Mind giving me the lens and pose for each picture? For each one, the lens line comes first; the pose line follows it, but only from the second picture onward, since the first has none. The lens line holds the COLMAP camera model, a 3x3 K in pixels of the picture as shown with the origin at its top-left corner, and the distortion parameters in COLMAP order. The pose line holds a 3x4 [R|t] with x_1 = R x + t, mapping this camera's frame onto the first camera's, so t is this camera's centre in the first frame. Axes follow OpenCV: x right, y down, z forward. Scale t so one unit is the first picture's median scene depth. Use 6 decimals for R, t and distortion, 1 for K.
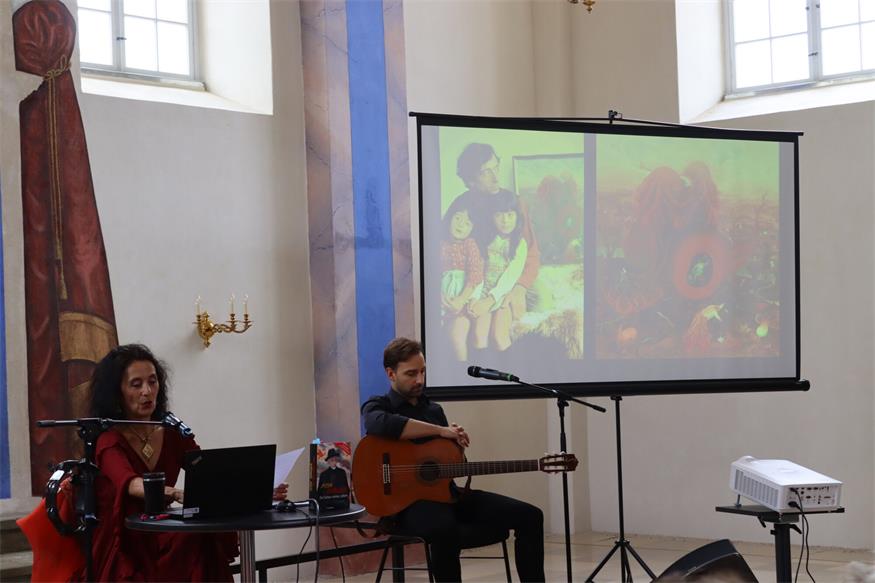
lens RADIAL K [[1719.4, 0, 437.3], [0, 1719.4, 294.0], [0, 0, 1]] dist [0.017882, 0.199728]
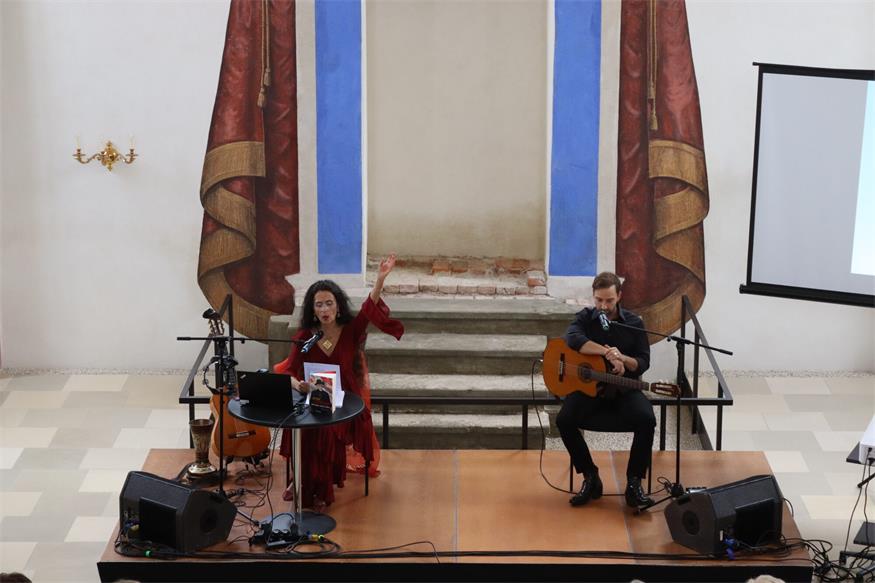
lens RADIAL K [[2081.8, 0, 437.6], [0, 2081.8, 290.5], [0, 0, 1]] dist [0.073185, 0.264838]
pose [[0.656795, 0.219927, -0.721285, 0.818759], [-0.004765, 0.957716, 0.287677, -0.327109], [0.754054, -0.185508, 0.630071, -0.113007]]
